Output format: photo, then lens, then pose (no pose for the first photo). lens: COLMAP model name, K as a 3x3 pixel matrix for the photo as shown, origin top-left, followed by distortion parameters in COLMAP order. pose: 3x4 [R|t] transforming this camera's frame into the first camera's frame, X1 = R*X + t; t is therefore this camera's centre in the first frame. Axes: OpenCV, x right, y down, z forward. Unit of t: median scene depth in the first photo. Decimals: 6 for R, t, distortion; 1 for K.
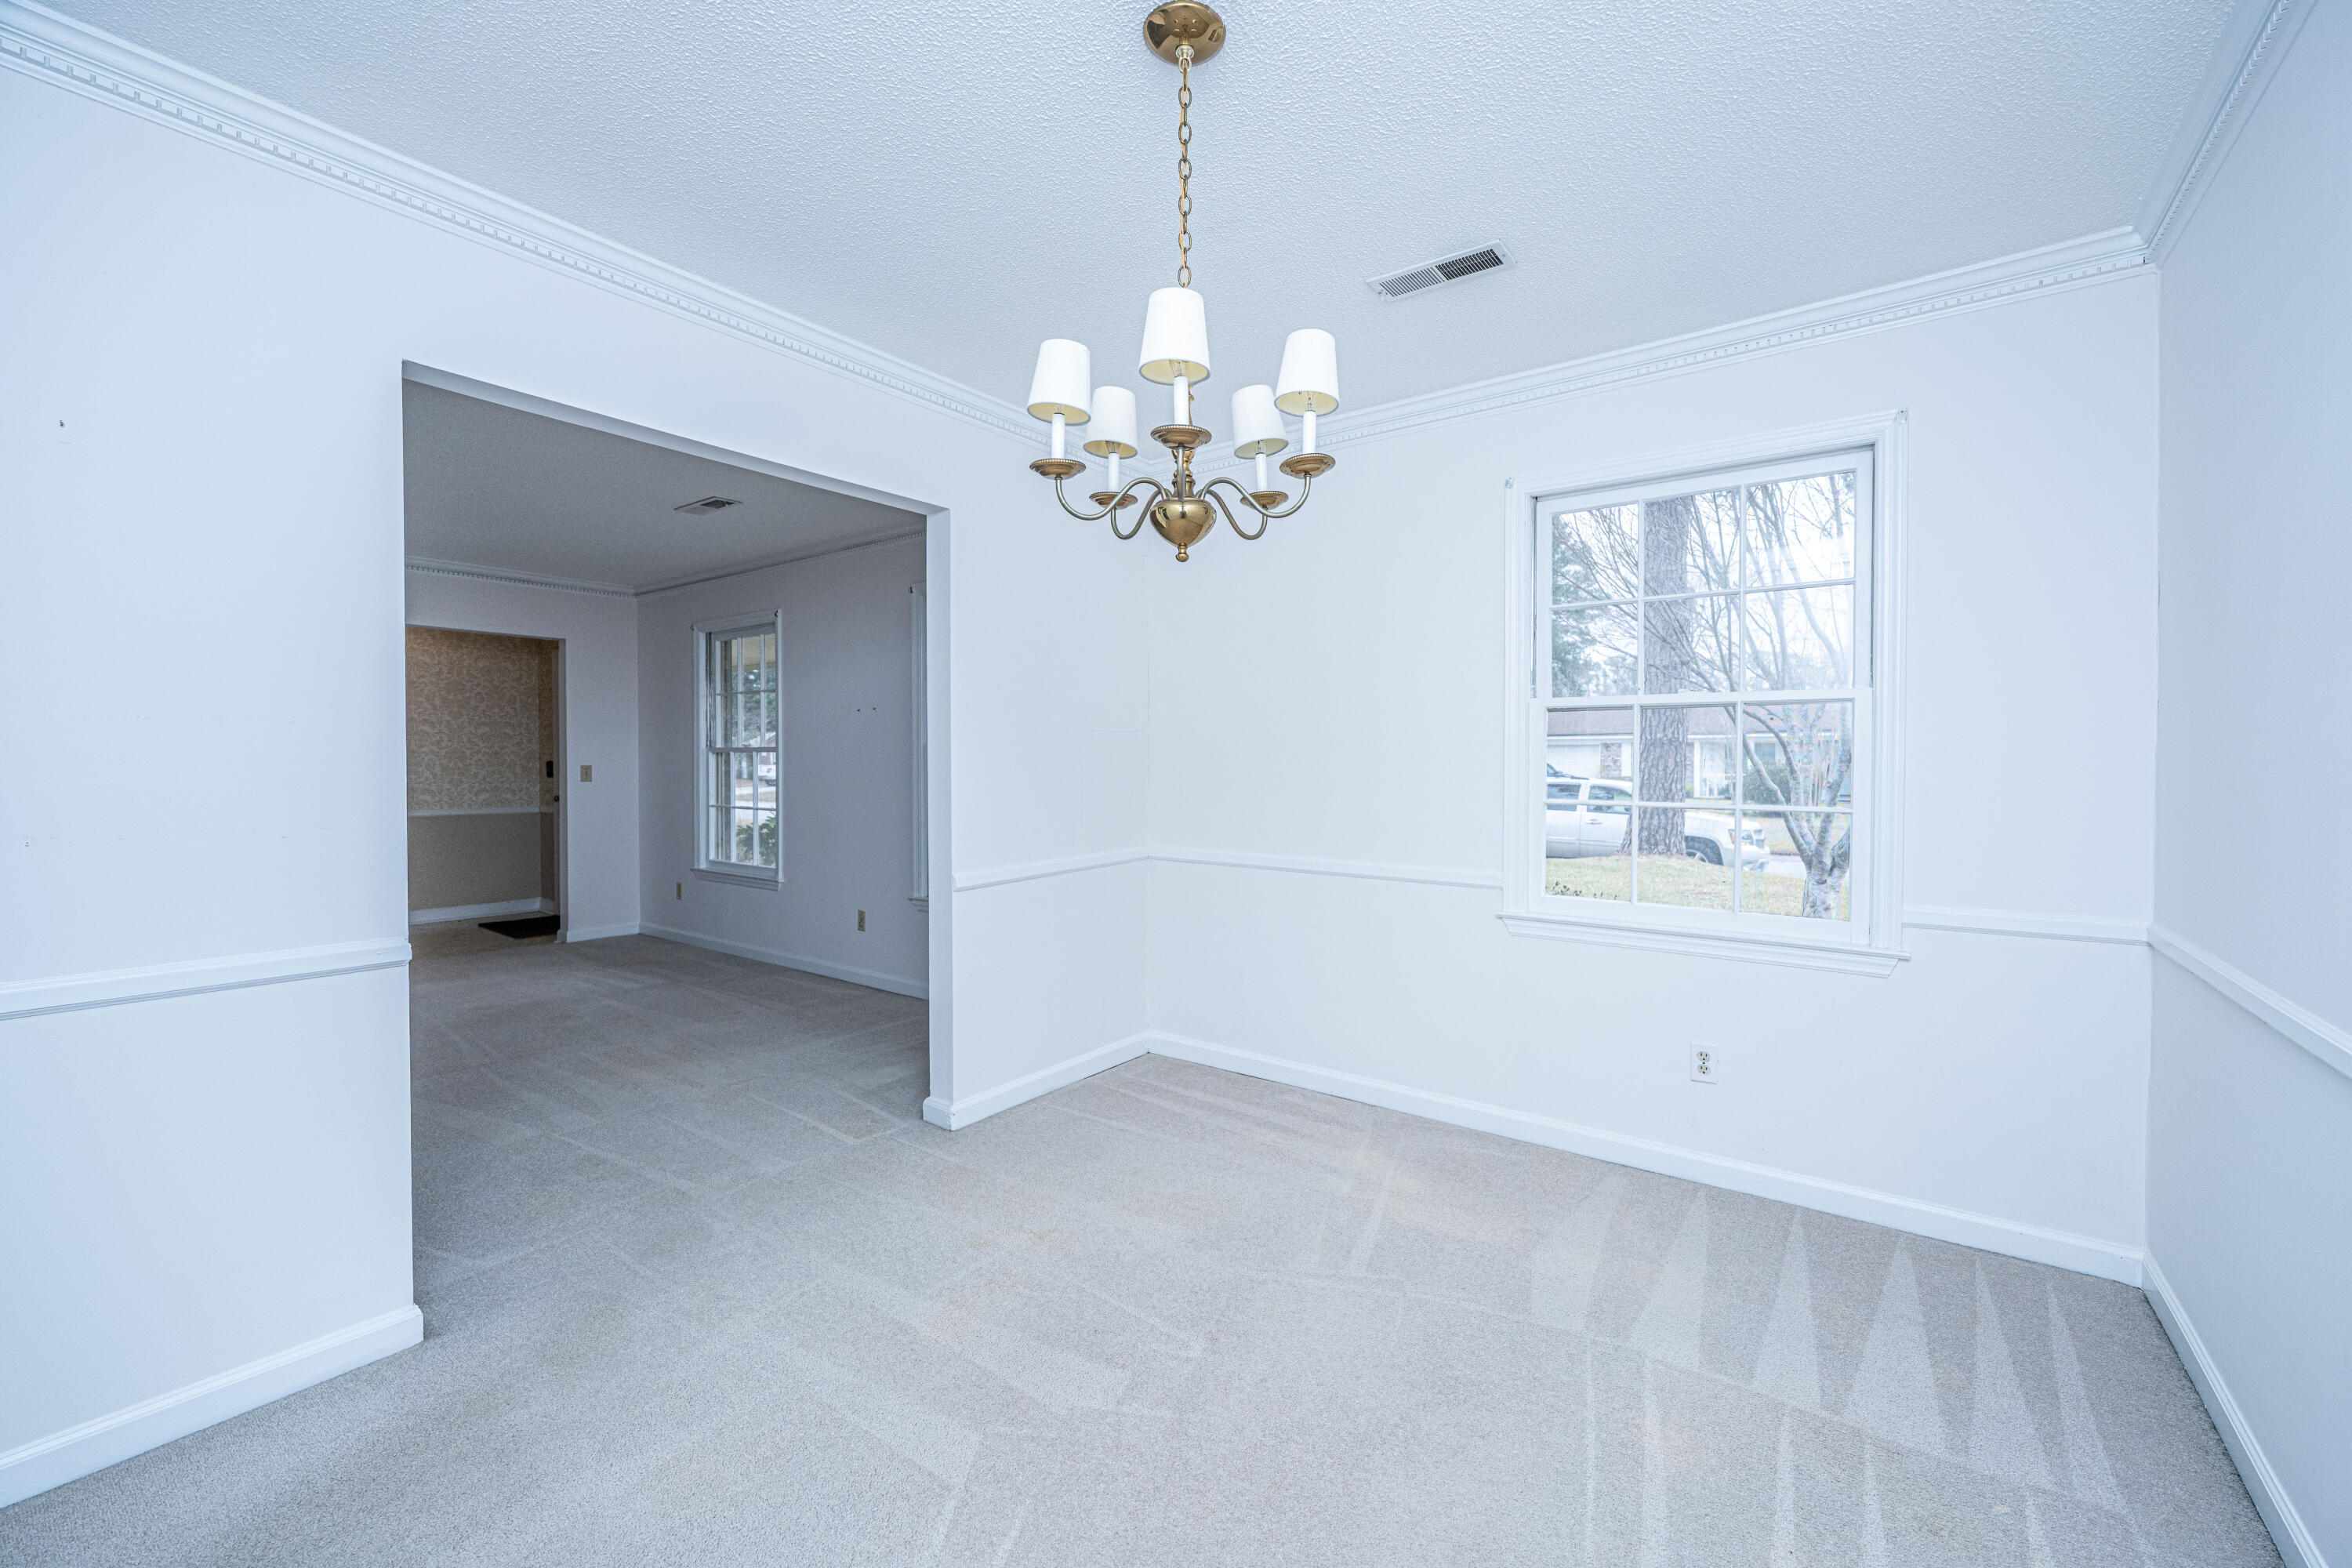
lens RADIAL K [[970.5, 0, 1263.1], [0, 970.5, 735.4], [0, 0, 1]] dist [0.000882, 0.000500]
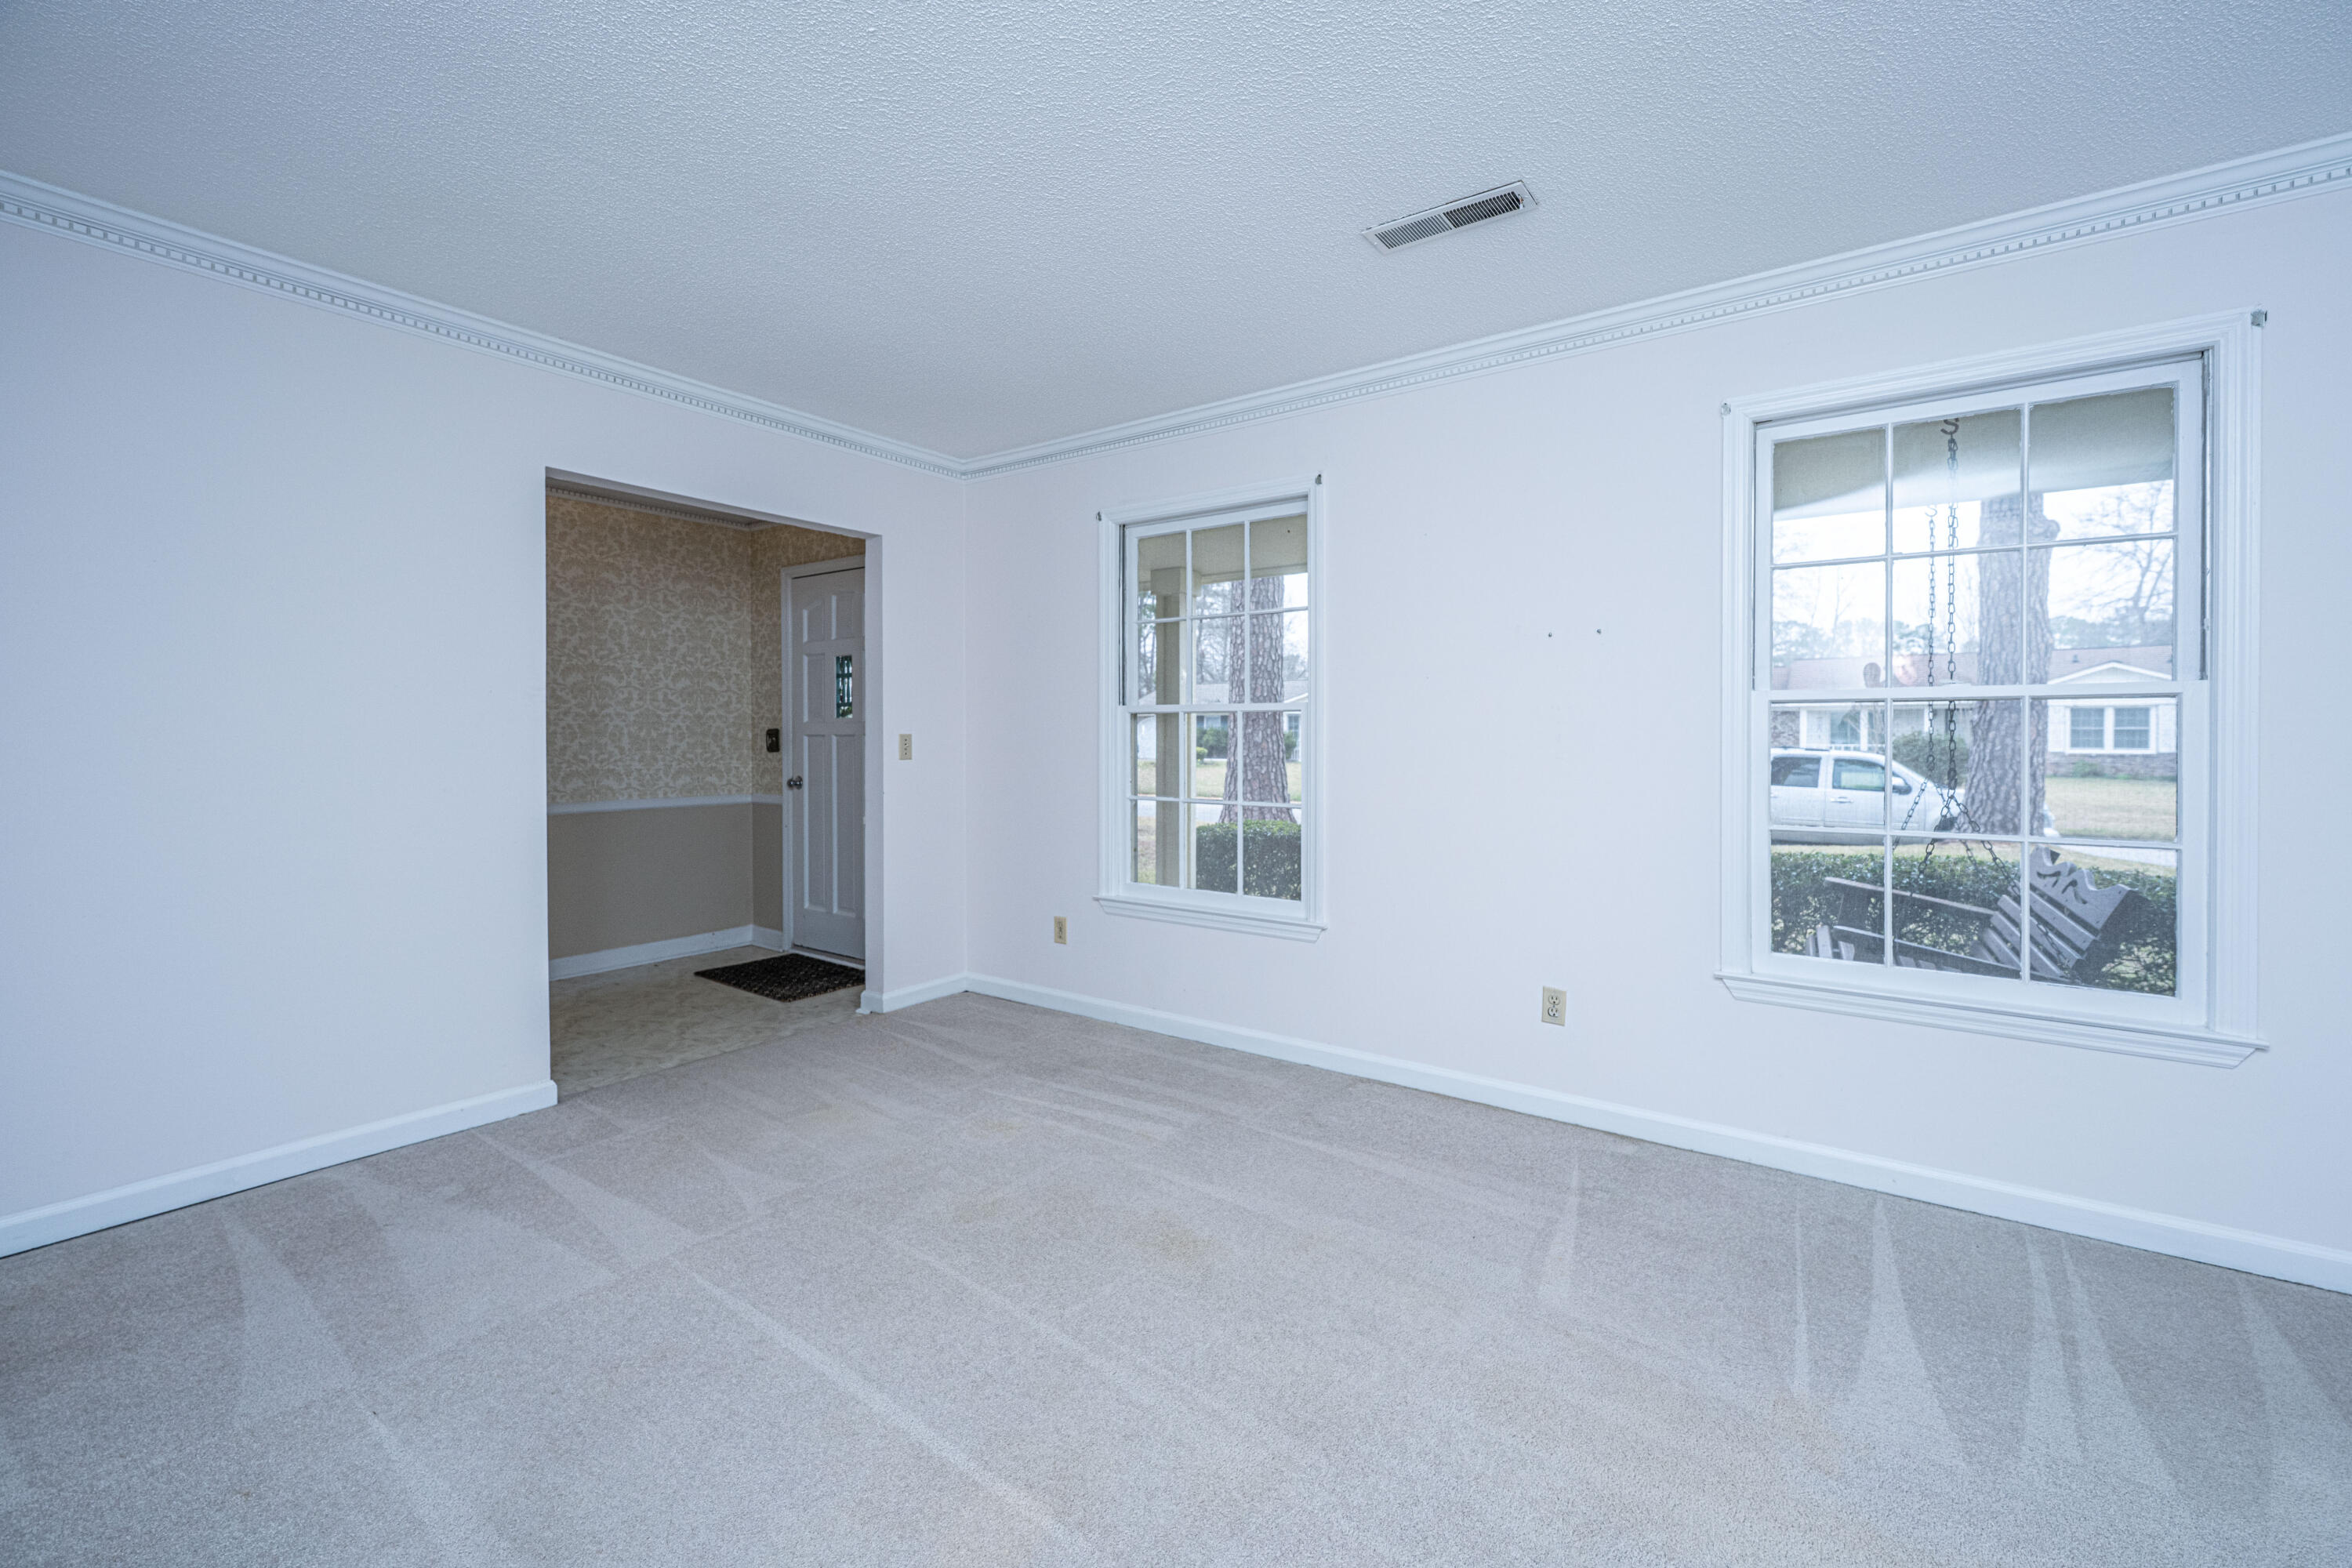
lens RADIAL K [[970.5, 0, 1233.5], [0, 970.5, 737.8], [0, 0, 1]] dist [0.000882, 0.000500]
pose [[0.999843, -0.001637, 0.017642, -0.267938], [0.001065, 0.999474, 0.032409, 0.006716], [-0.017686, -0.032385, 0.999319, 0.193500]]
